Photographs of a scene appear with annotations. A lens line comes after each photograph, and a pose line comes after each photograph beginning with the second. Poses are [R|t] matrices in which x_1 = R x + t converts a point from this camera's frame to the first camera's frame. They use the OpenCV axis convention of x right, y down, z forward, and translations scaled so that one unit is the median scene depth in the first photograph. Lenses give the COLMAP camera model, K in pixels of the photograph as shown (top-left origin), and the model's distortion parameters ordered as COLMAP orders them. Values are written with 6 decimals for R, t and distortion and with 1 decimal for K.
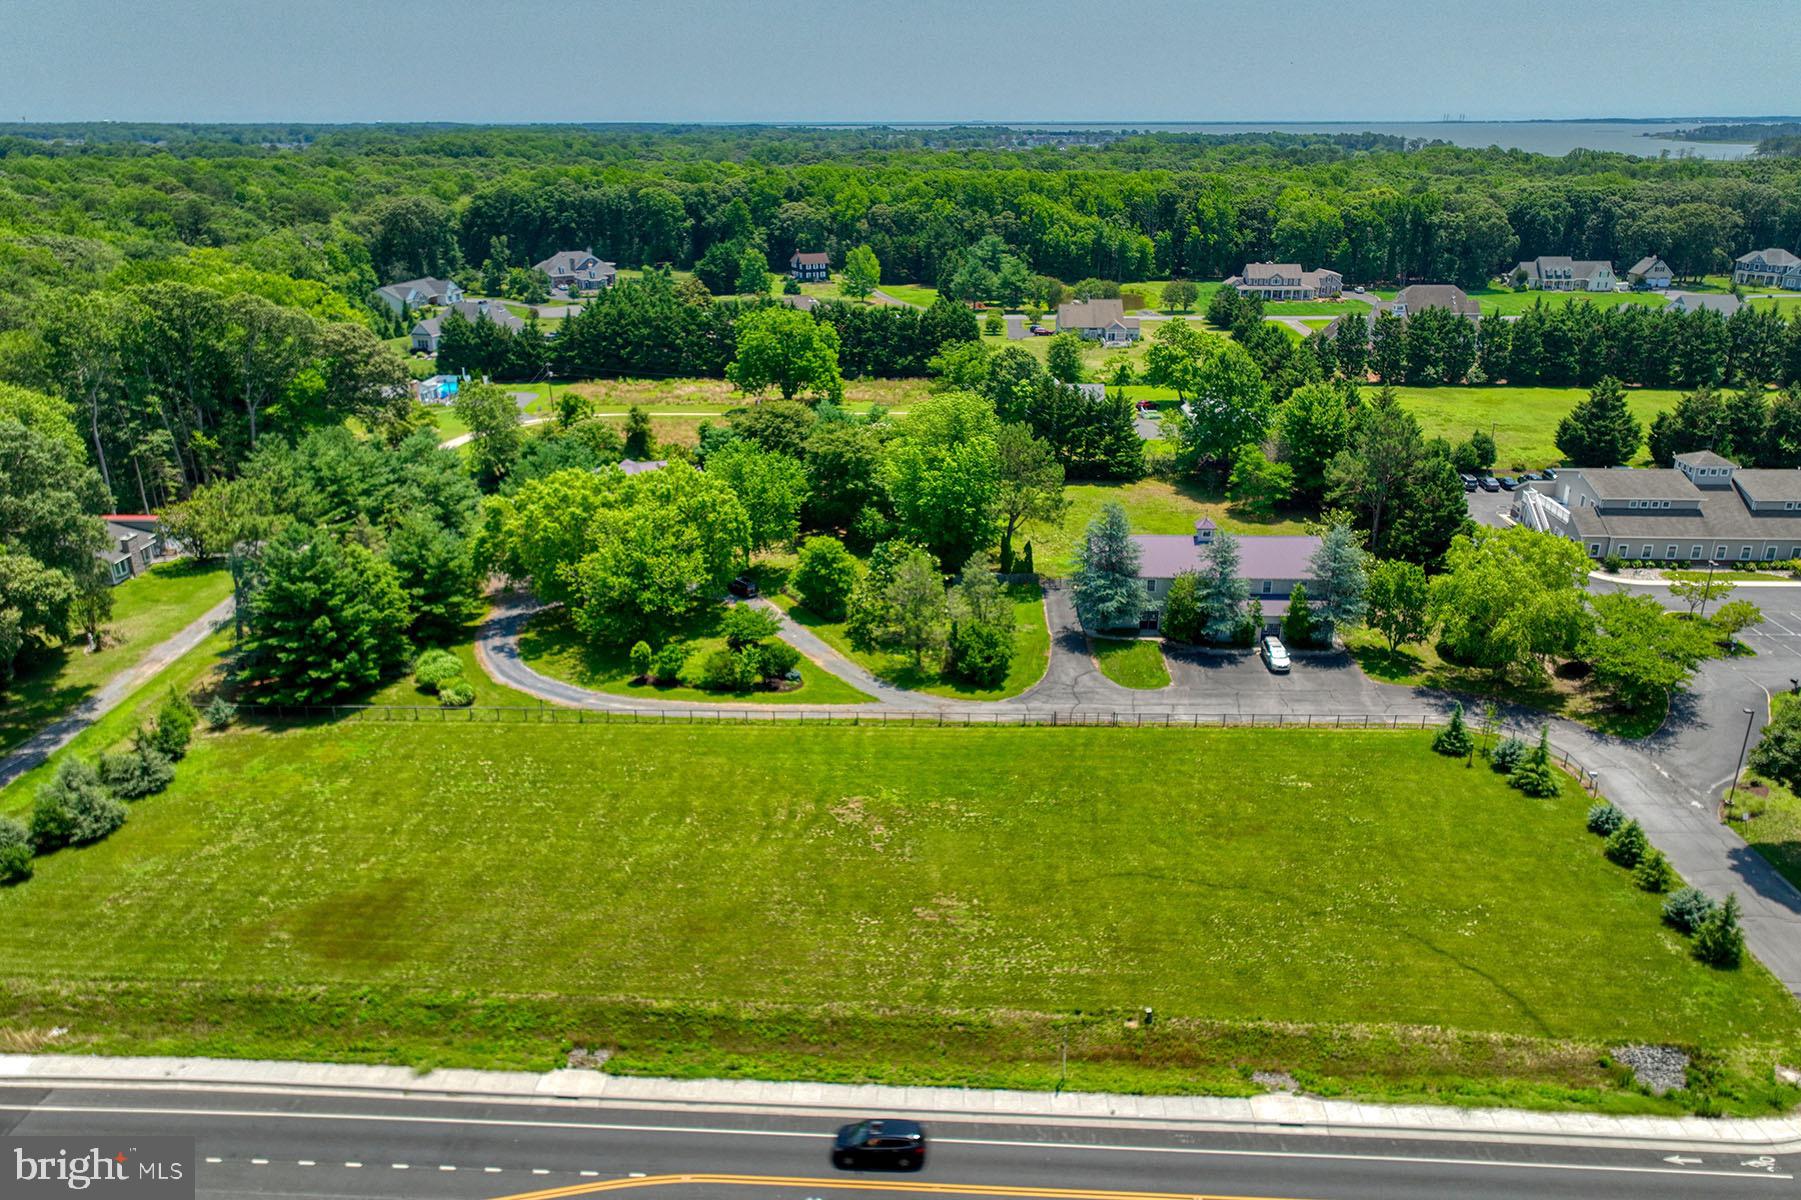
lens RADIAL K [[1272.0, 0, 903.9], [0, 1272.0, 599.5], [0, 0, 1]] dist [-0.003937, 0.018150]
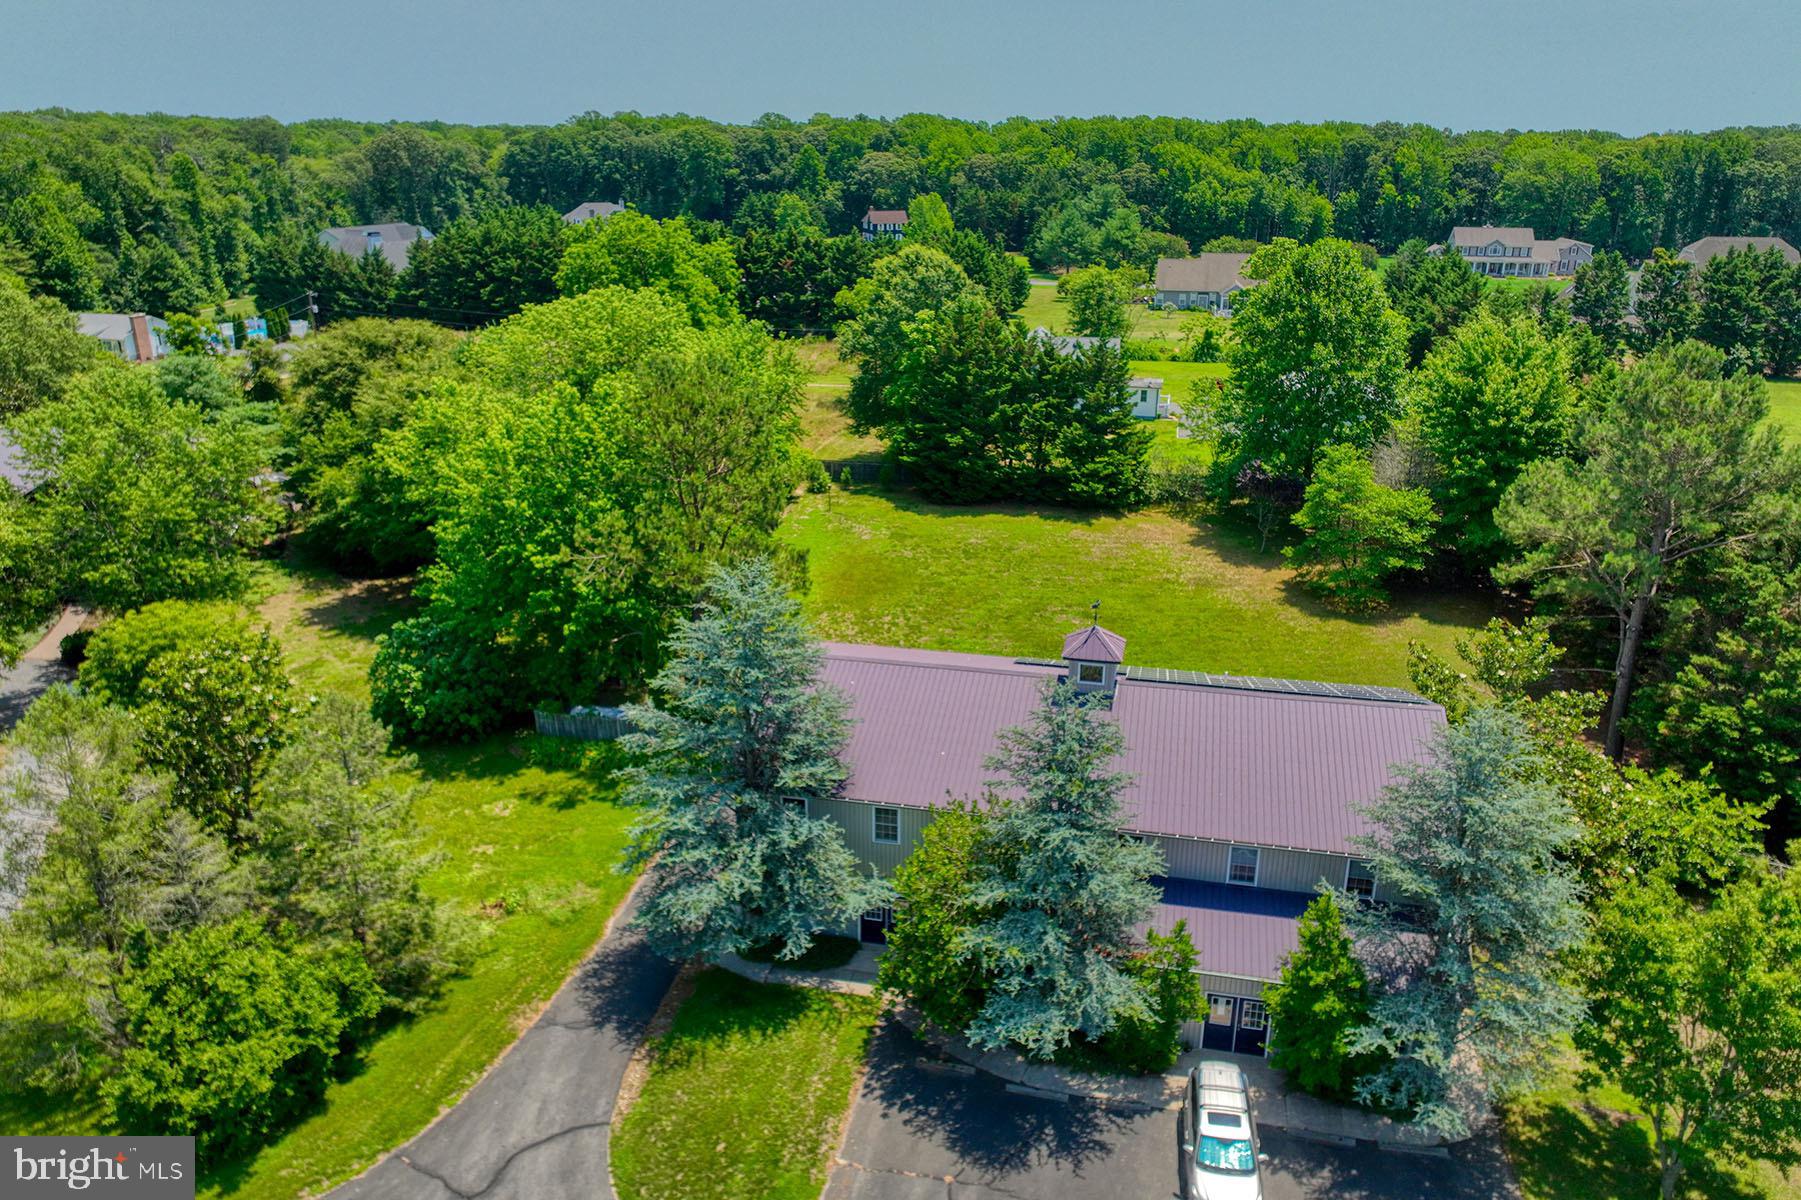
lens RADIAL K [[1272.0, 0, 903.9], [0, 1272.0, 599.5], [0, 0, 1]] dist [-0.003937, 0.018150]
pose [[0.985641, 0.063370, -0.156512, 0.249457], [-0.065580, 0.997807, -0.008995, -0.067552], [0.155599, 0.019130, 0.987635, 0.679402]]
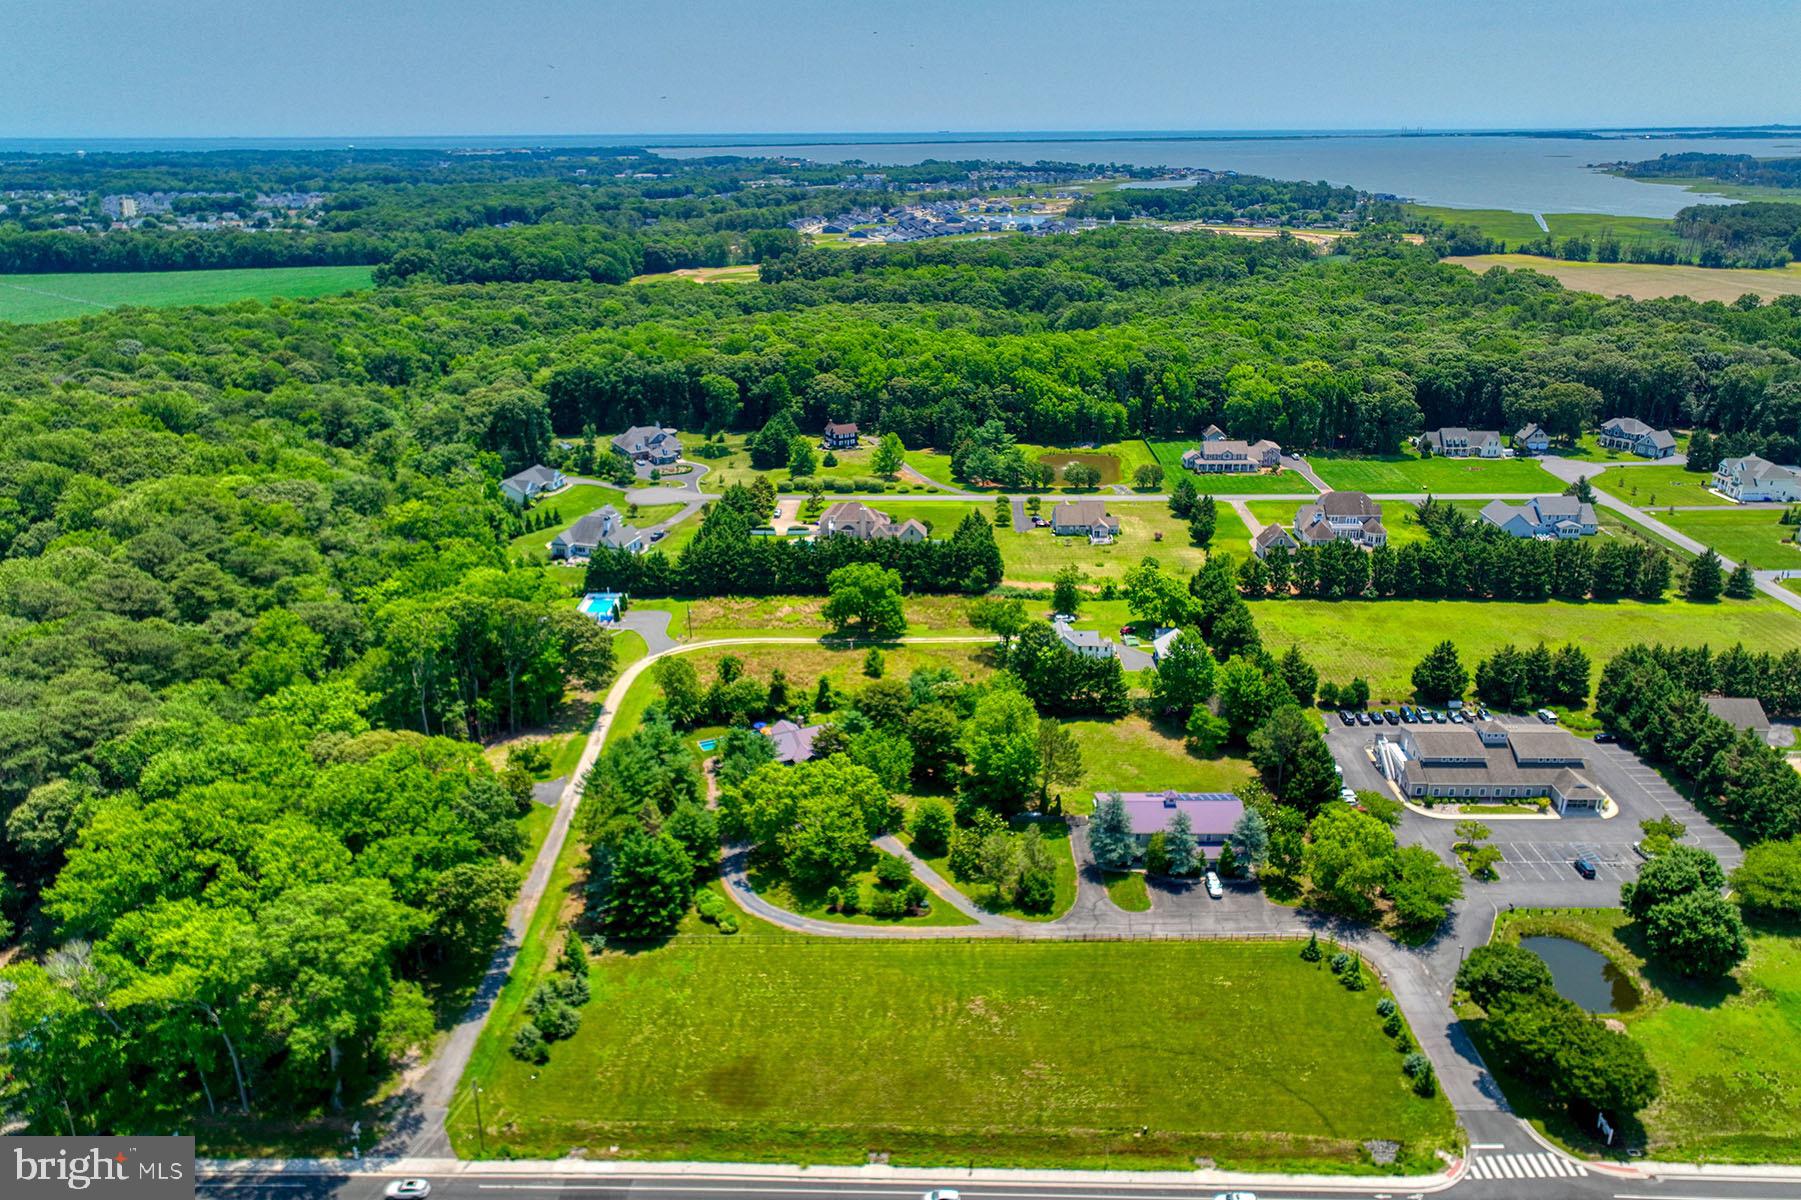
lens RADIAL K [[1272.0, 0, 903.9], [0, 1272.0, 599.5], [0, 0, 1]] dist [-0.003937, 0.018150]
pose [[0.999667, -0.013091, 0.022222, -0.138992], [0.013227, 0.999895, -0.005964, -0.312819], [-0.022142, 0.006256, 0.999735, -0.630176]]
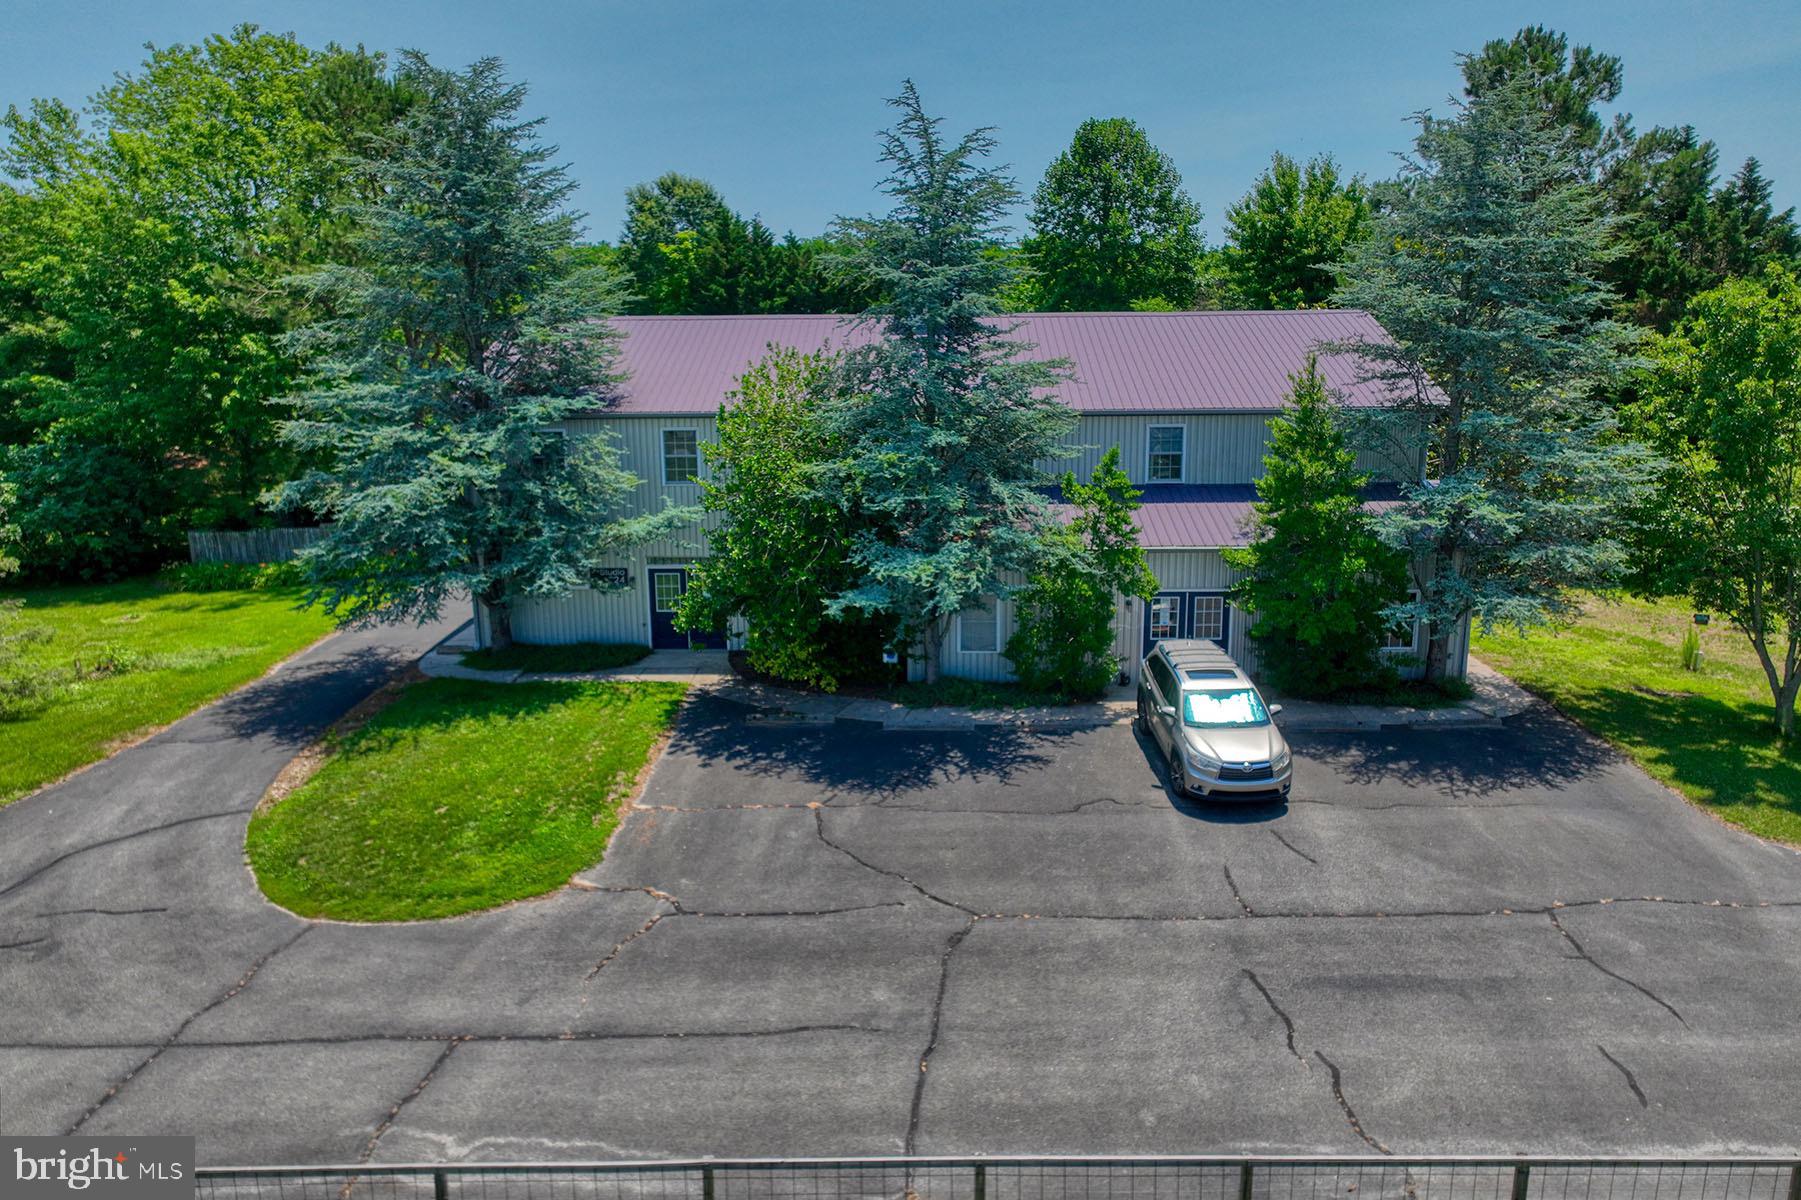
lens RADIAL K [[1272.0, 0, 903.9], [0, 1272.0, 599.5], [0, 0, 1]] dist [-0.003937, 0.018150]
pose [[0.999700, -0.011675, 0.021531, 0.232925], [0.014775, 0.988575, -0.150001, 0.052049], [-0.019533, 0.150274, 0.988451, 0.776237]]
